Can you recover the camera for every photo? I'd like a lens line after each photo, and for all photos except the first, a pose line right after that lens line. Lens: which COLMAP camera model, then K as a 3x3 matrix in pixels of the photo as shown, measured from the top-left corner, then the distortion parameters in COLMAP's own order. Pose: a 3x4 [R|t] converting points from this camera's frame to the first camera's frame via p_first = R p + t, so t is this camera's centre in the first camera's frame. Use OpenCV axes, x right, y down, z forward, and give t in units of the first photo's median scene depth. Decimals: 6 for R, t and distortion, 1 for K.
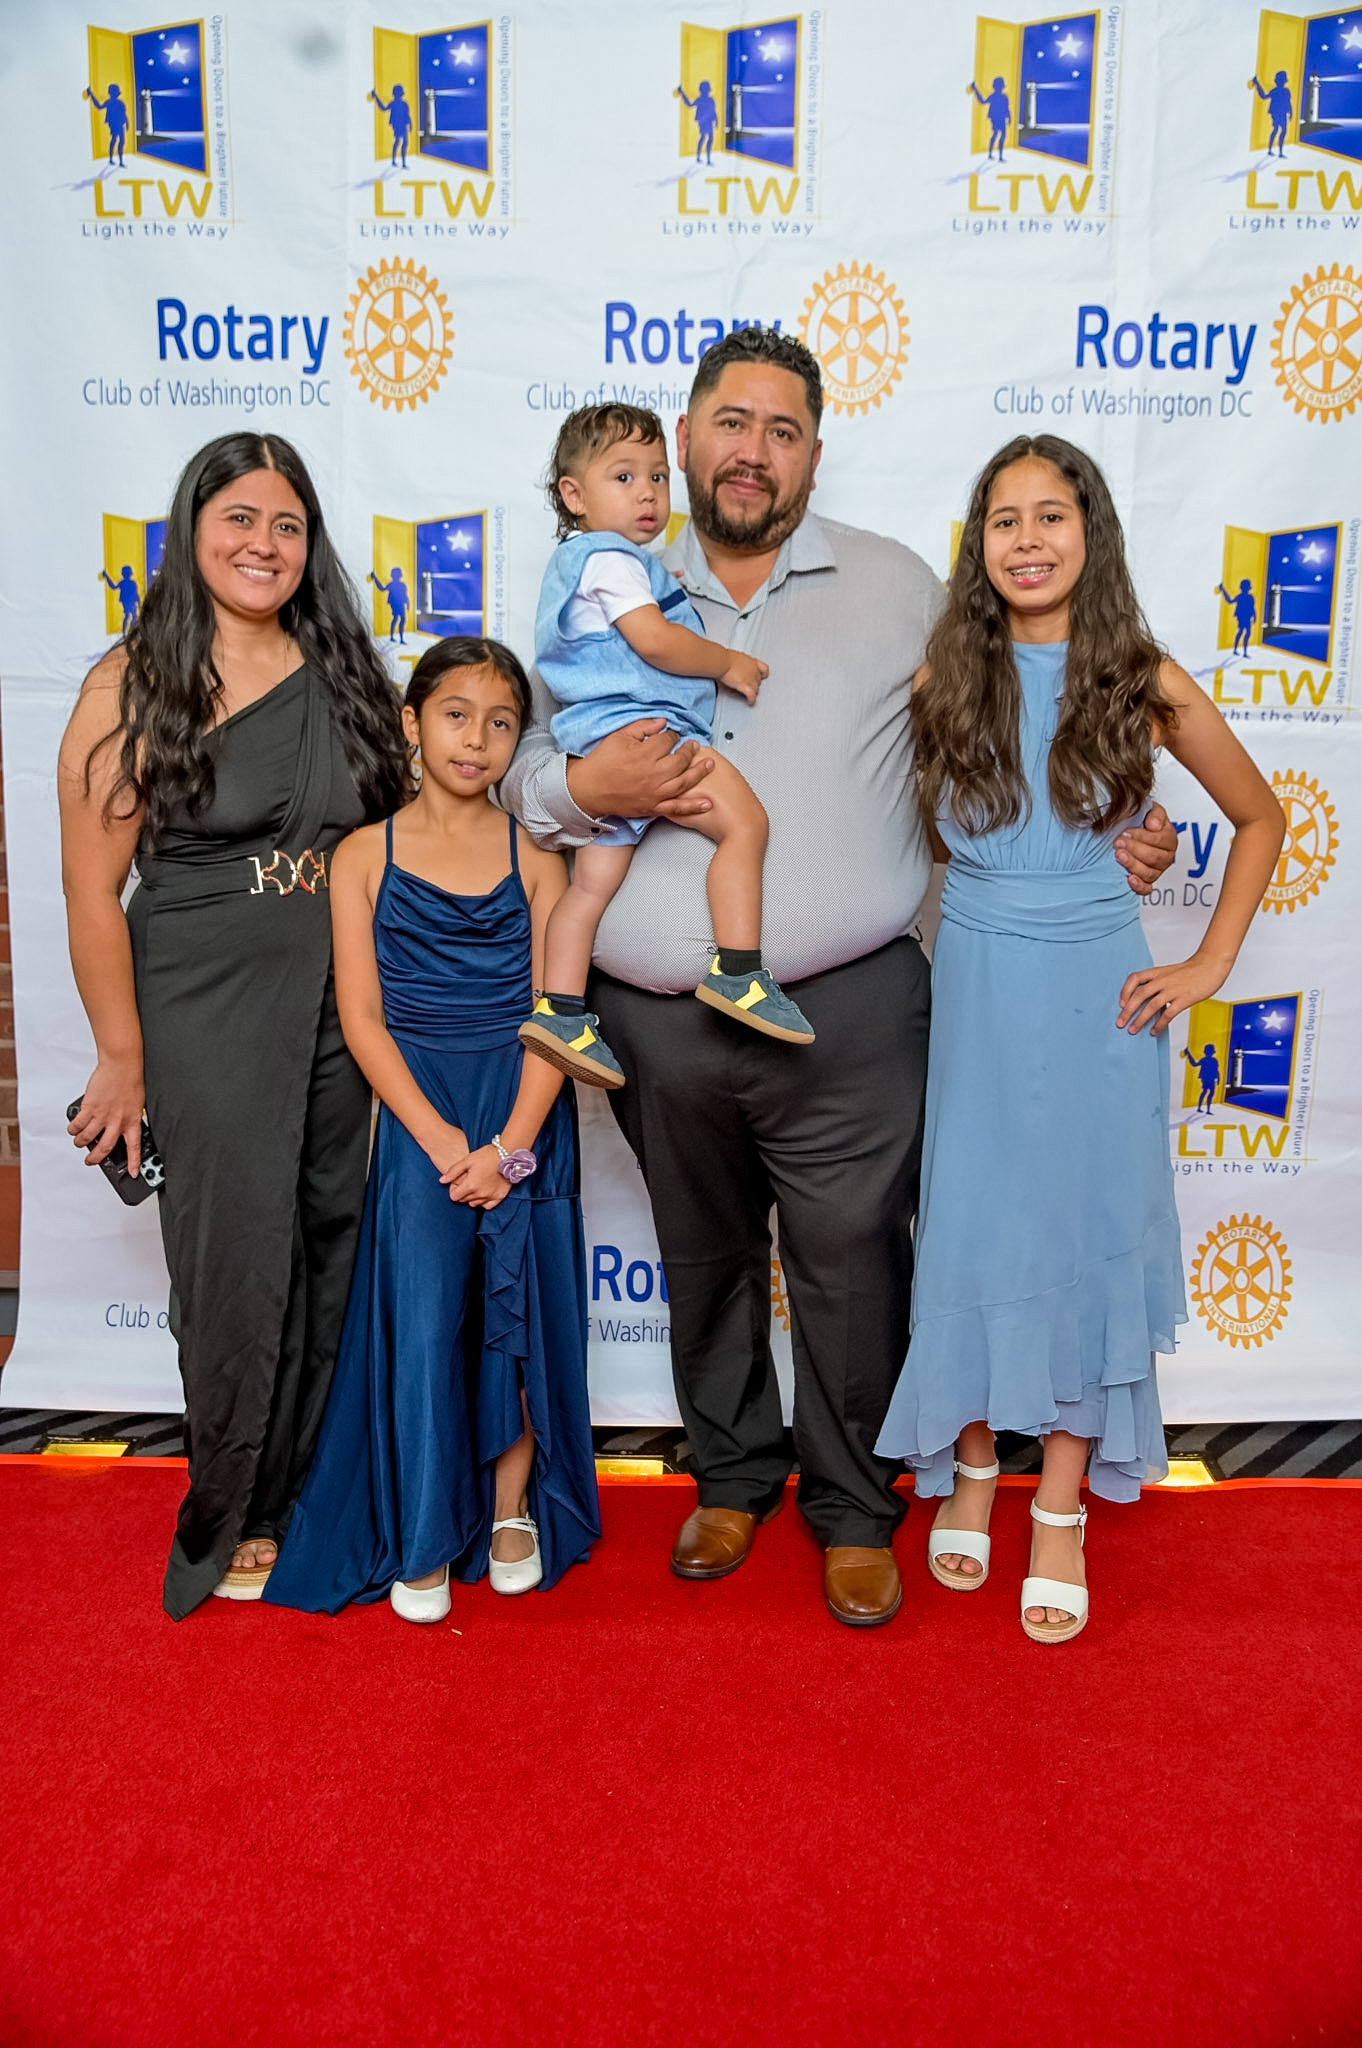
lens RADIAL K [[1685.4, 0, 675.0], [0, 1685.4, 1009.3], [0, 0, 1]] dist [-0.096324, 0.127085]
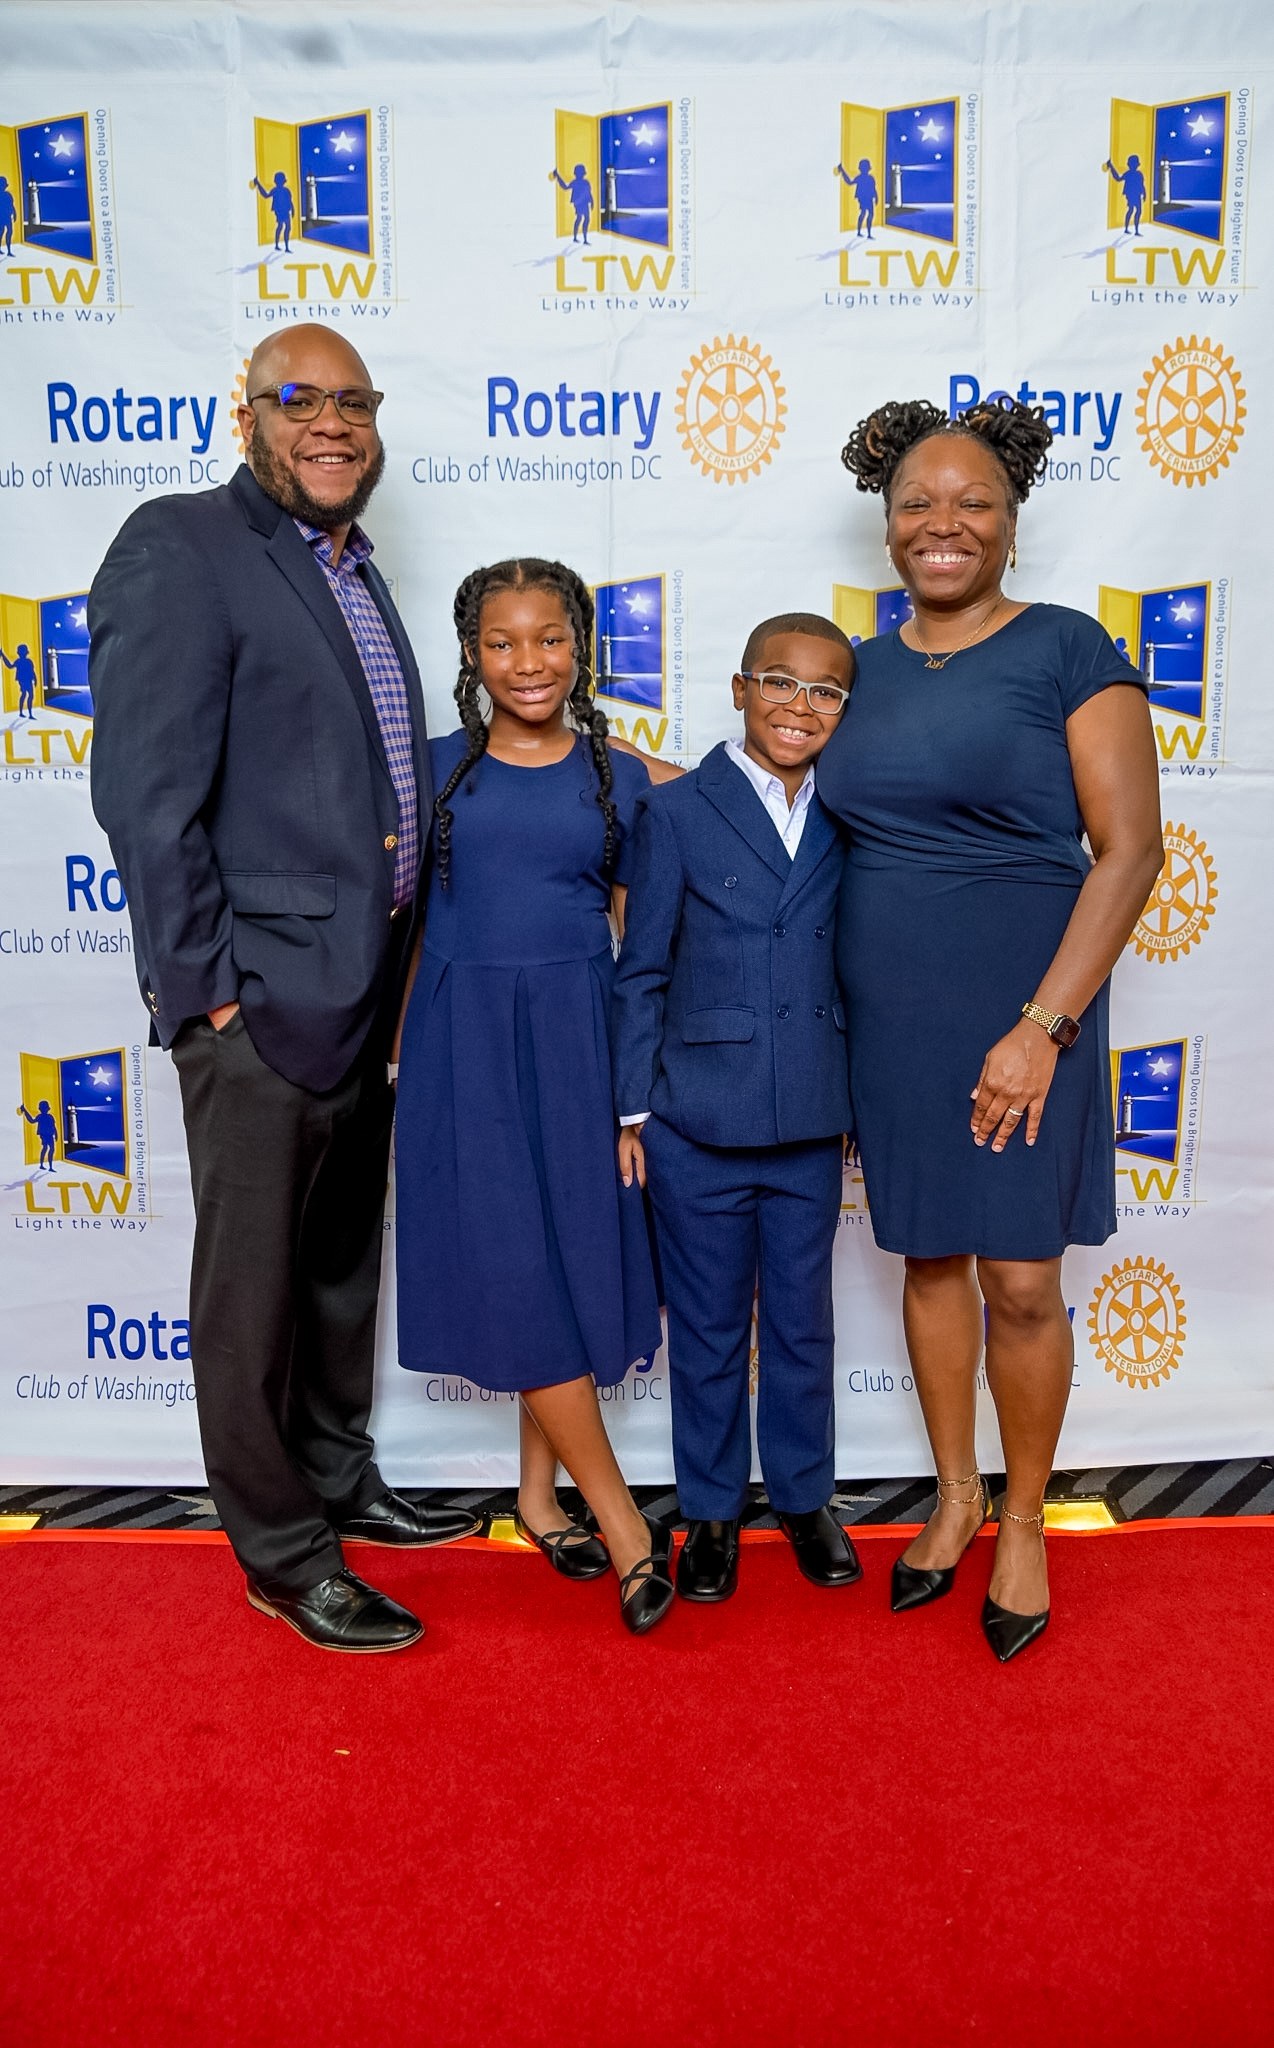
lens RADIAL K [[1492.8, 0, 677.1], [0, 1492.8, 1007.0], [0, 0, 1]] dist [-0.116808, 0.096496]
pose [[0.999202, -0.022823, 0.032777, 0.036243], [0.023697, 0.999368, -0.026512, -0.014058], [-0.032151, 0.027267, 0.999111, 0.113070]]
